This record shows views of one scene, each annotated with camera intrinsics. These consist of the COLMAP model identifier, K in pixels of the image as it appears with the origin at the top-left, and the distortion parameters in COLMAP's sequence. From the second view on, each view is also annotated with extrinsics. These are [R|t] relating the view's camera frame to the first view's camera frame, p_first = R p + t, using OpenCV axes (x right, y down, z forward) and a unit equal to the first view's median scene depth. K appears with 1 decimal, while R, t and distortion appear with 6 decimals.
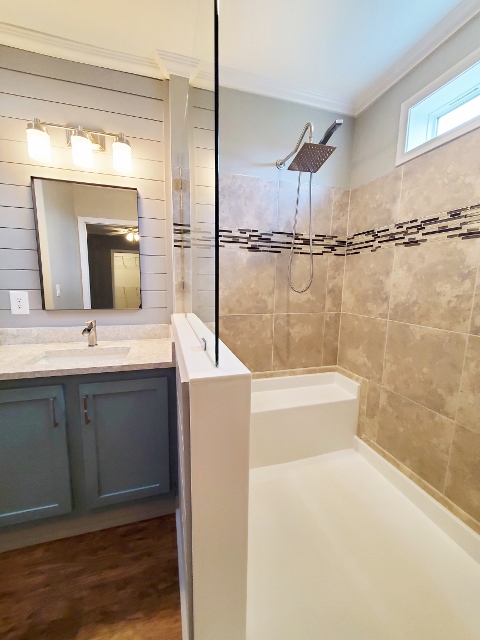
lens RADIAL K [[253.7, 0, 236.6], [0, 253.7, 317.7], [0, 0, 1]] dist [0.003474, -0.001427]
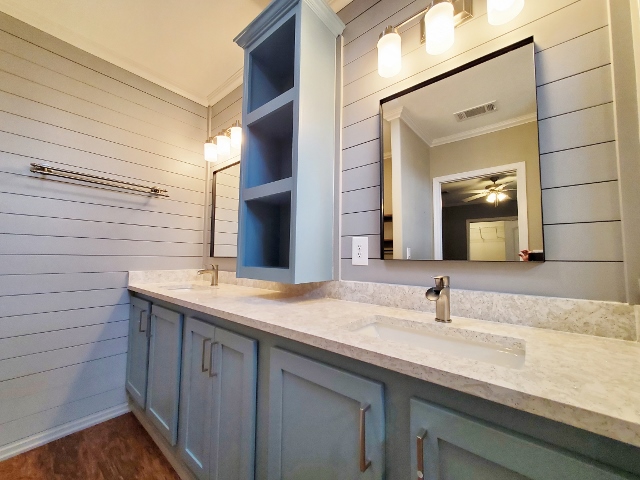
lens RADIAL K [[253.7, 0, 317.3], [0, 253.7, 240.4], [0, 0, 1]] dist [0.003474, -0.001427]
pose [[0.558974, -0.066867, -0.826485, -0.245598], [-0.117346, 0.980332, -0.158678, 0.057718], [0.820840, 0.185682, 0.540134, 0.436255]]
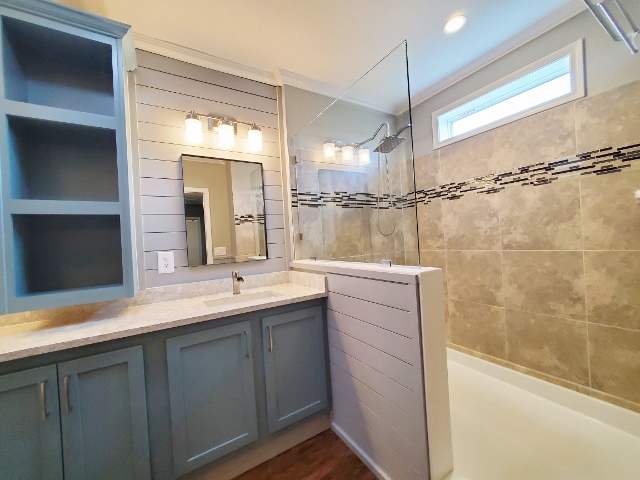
lens RADIAL K [[253.7, 0, 315.9], [0, 253.7, 241.6], [0, 0, 1]] dist [0.003474, -0.001427]
pose [[0.962470, -0.077826, 0.259991, -0.519328], [0.113518, 0.985616, -0.125198, 0.064988], [-0.246507, 0.150013, 0.957460, -0.217586]]
